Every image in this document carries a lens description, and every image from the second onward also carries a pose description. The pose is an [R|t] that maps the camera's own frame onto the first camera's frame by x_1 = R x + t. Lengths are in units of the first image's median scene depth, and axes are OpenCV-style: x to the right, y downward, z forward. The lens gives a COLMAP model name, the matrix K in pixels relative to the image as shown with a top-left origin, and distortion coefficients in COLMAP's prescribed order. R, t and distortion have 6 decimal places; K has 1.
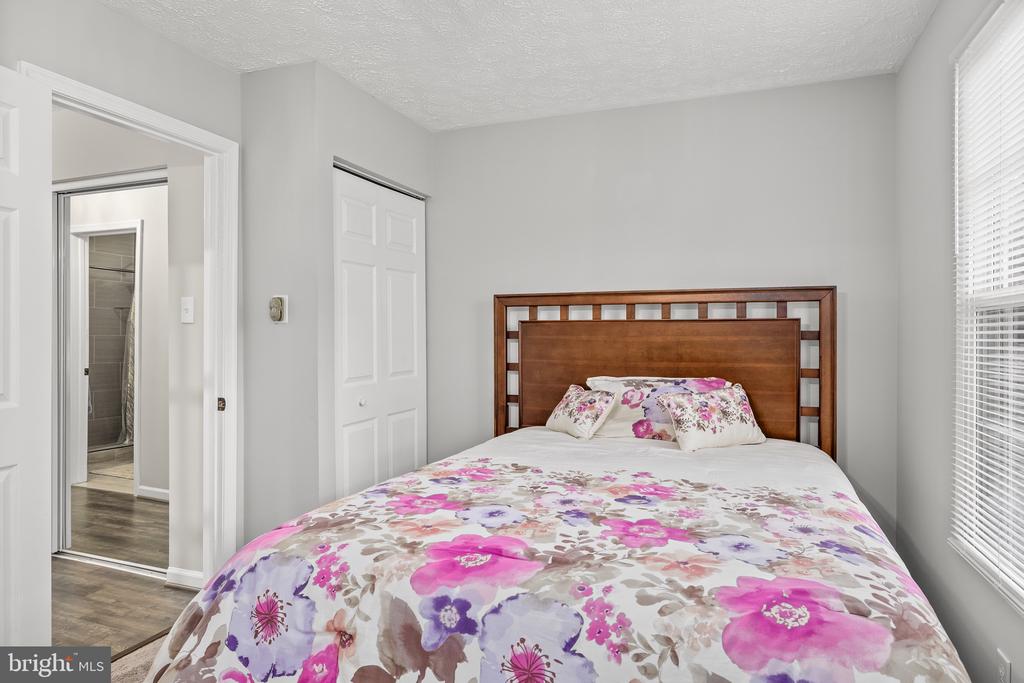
lens RADIAL K [[609.2, 0, 509.9], [0, 609.2, 330.2], [0, 0, 1]] dist [0.000321, 0.000054]
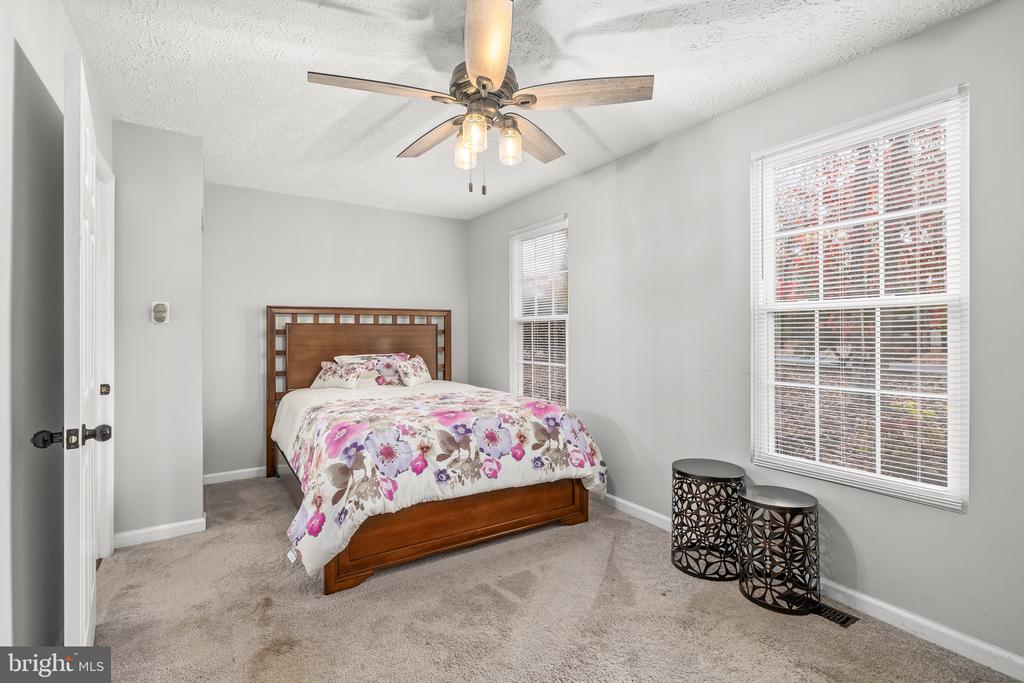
lens RADIAL K [[459.8, 0, 511.3], [0, 459.8, 333.7], [0, 0, 1]] dist [0.000010, 0.000081]
pose [[0.583008, -0.004931, 0.812451, -0.690302], [-0.000772, 0.999978, 0.006623, 0.003569], [-0.812466, -0.004488, 0.582992, -0.174978]]
